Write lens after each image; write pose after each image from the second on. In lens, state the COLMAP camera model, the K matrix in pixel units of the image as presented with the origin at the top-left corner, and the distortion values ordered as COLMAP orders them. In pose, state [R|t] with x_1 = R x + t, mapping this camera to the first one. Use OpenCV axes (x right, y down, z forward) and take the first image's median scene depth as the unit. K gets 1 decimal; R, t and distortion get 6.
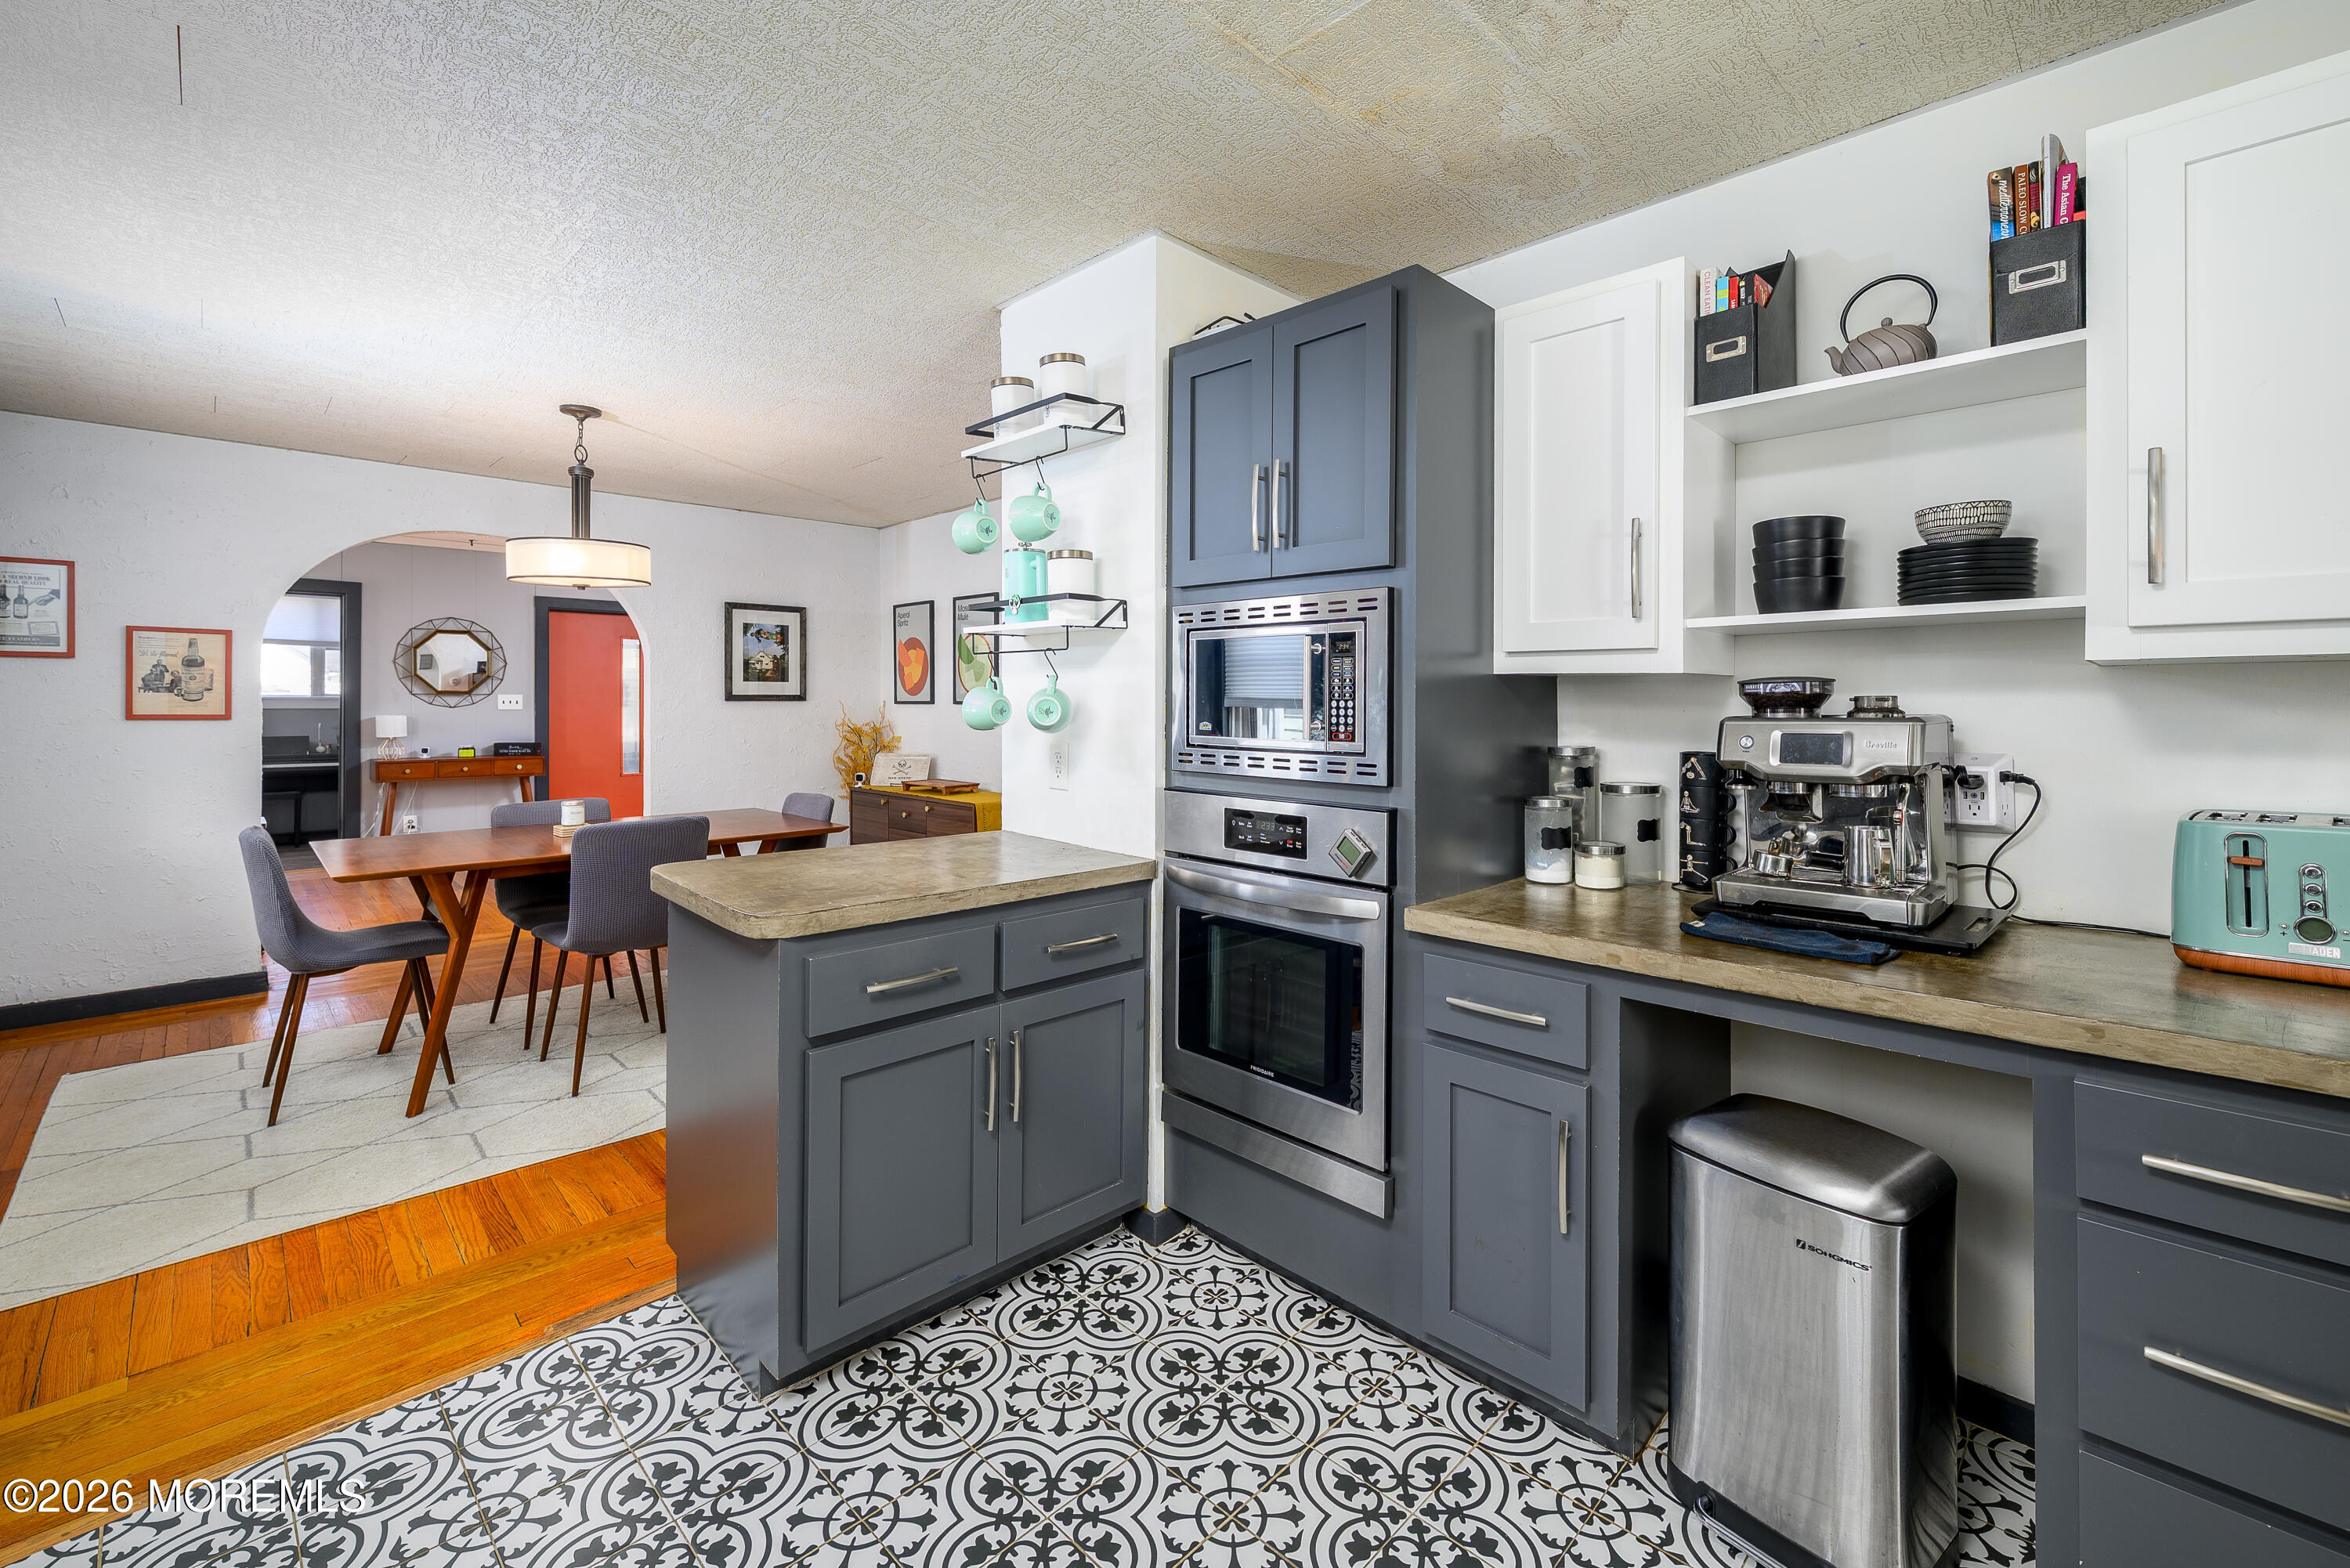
lens RADIAL K [[977.9, 0, 1179.9], [0, 977.9, 713.8], [0, 0, 1]] dist [0.014497, -0.001678]
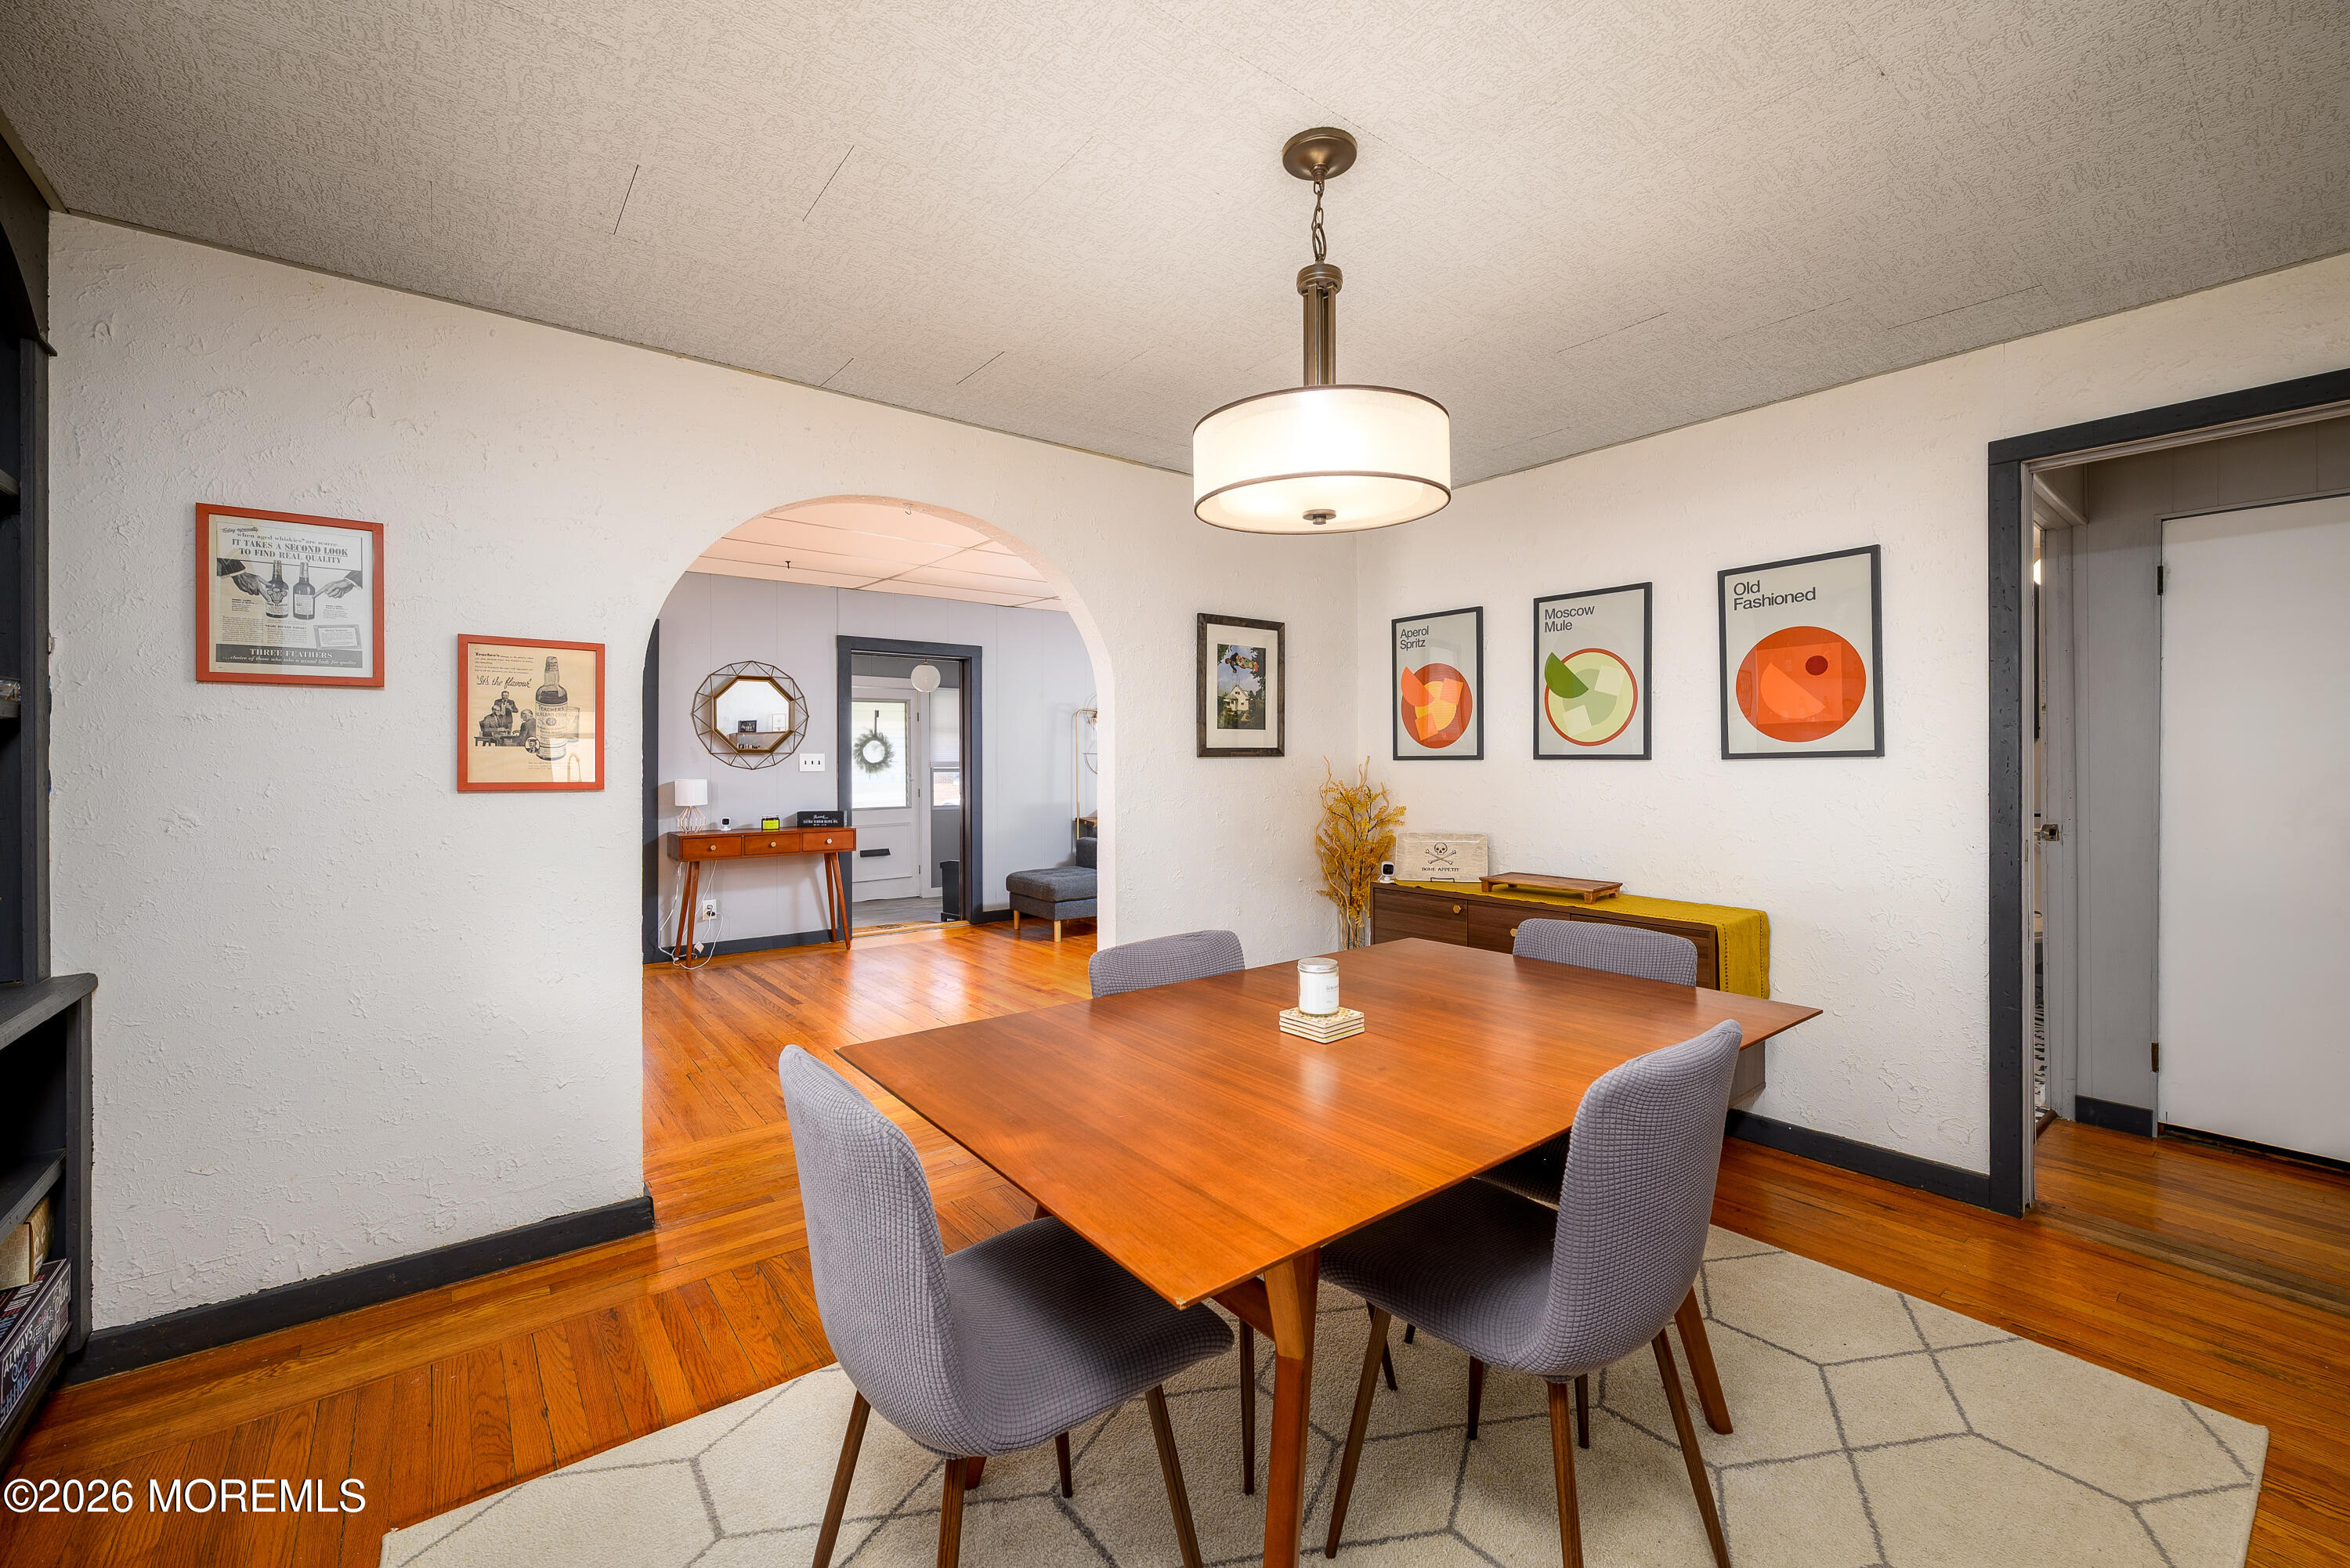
lens RADIAL K [[977.9, 0, 1202.2], [0, 977.9, 769.7], [0, 0, 1]] dist [0.014497, -0.001678]
pose [[0.992784, -0.005417, -0.119790, -0.363679], [0.005060, 0.999982, -0.003286, -0.002016], [0.119806, 0.002656, 0.992794, 0.309049]]
